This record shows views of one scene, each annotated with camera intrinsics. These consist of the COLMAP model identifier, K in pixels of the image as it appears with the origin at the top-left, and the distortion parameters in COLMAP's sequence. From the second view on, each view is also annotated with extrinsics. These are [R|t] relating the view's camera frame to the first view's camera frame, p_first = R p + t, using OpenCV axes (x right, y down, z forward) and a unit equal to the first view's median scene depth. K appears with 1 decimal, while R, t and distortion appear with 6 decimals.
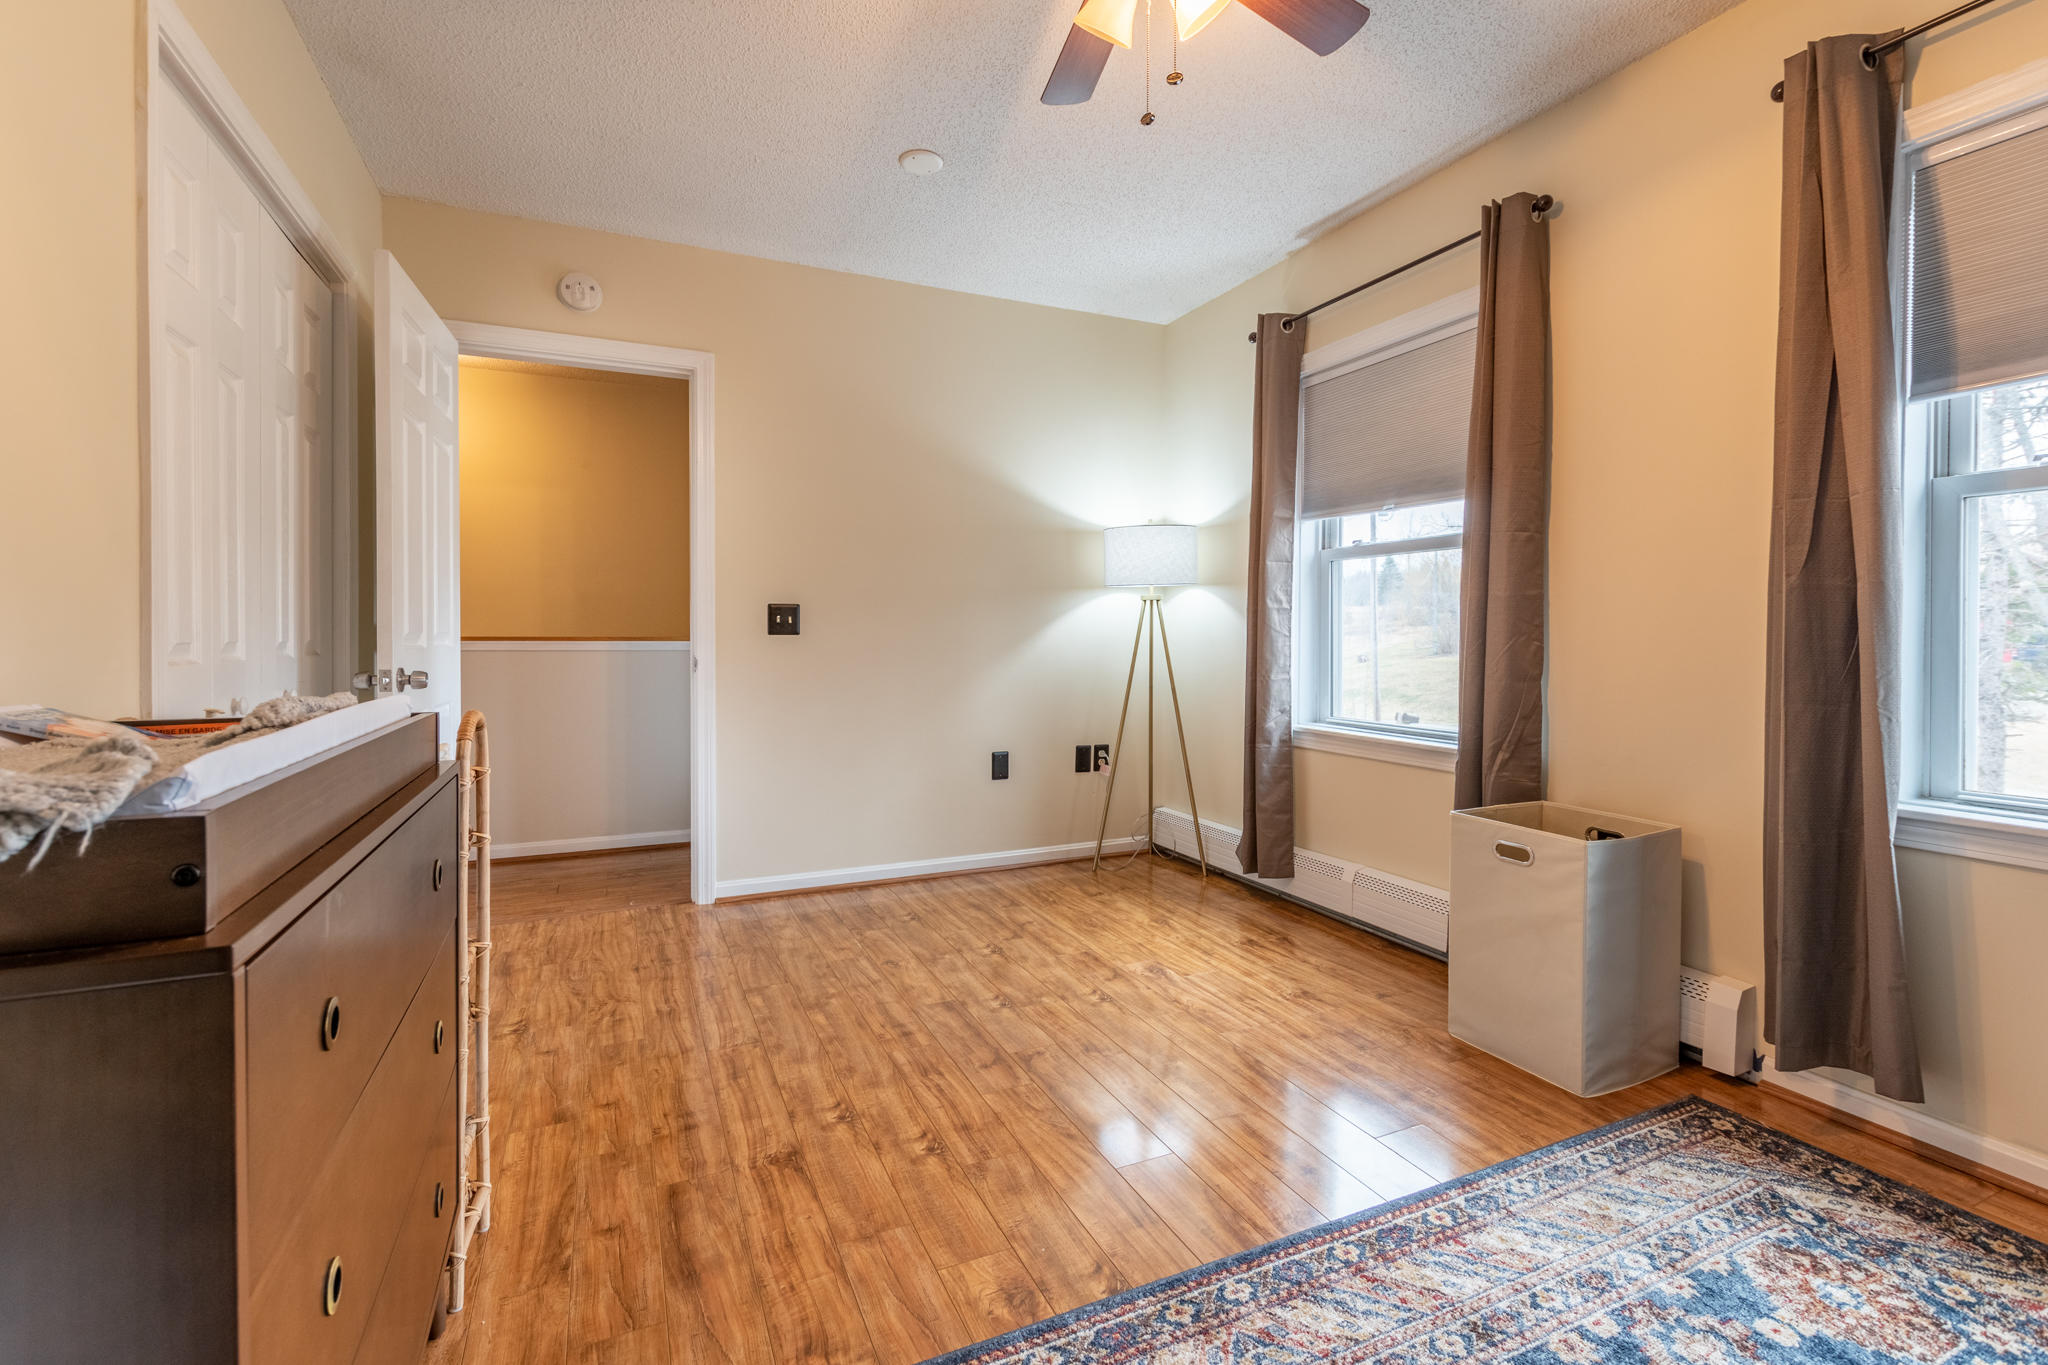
lens RADIAL K [[897.9, 0, 1036.5], [0, 897.9, 650.5], [0, 0, 1]] dist [-0.000194, -0.000285]
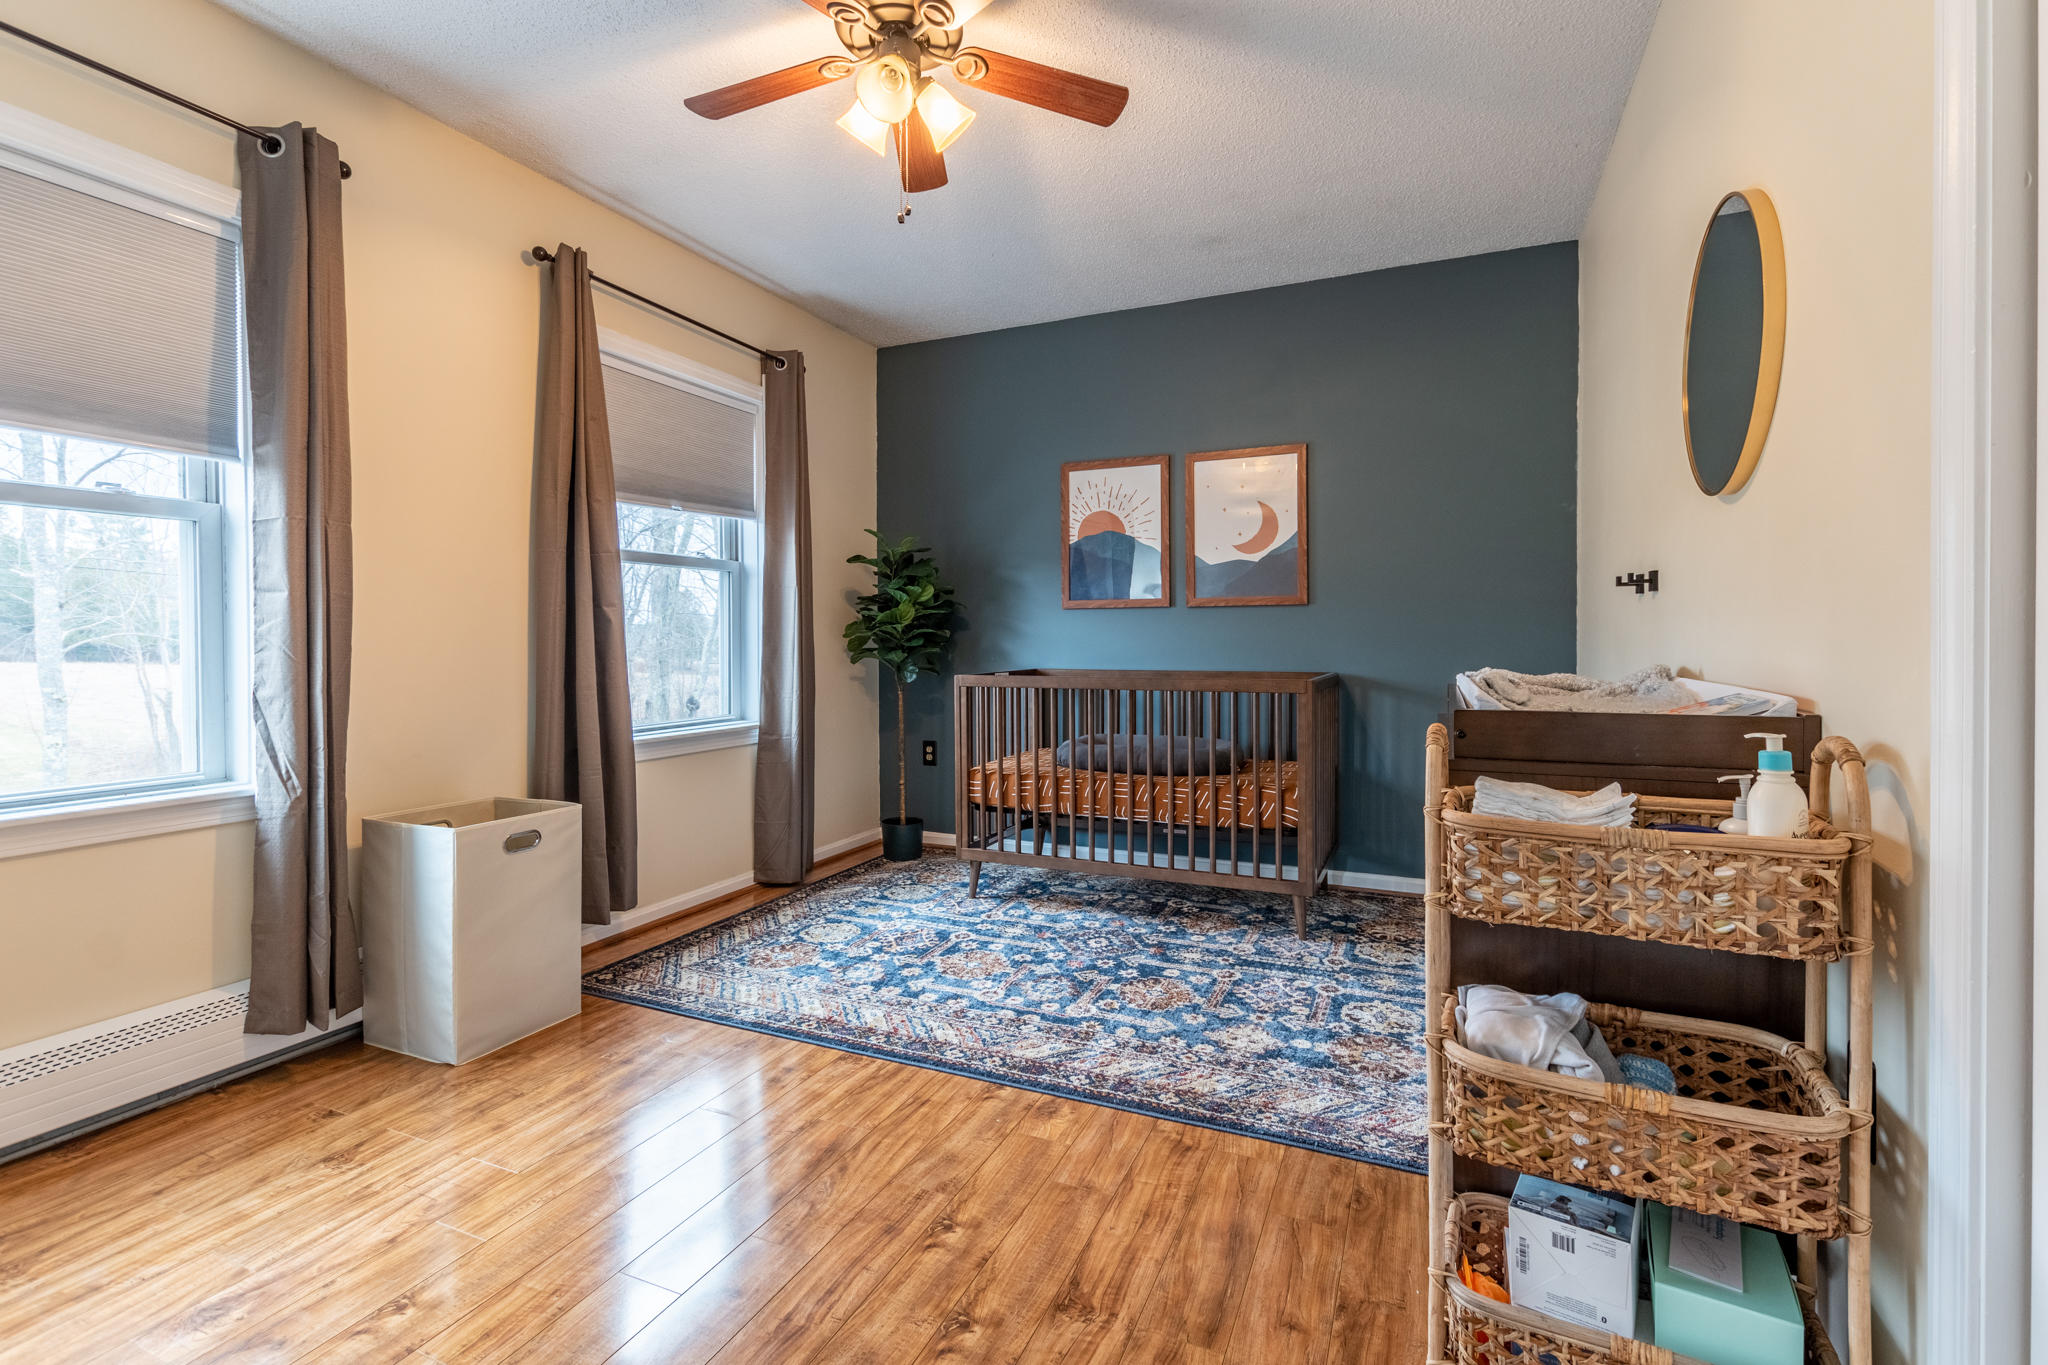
lens RADIAL K [[897.9, 0, 1036.5], [0, 897.9, 650.5], [0, 0, 1]] dist [-0.000194, -0.000285]
pose [[-0.654335, -0.007998, 0.756163, -0.835345], [0.015561, 0.999590, 0.024039, -0.023495], [-0.756045, 0.027496, -0.653942, 1.503345]]
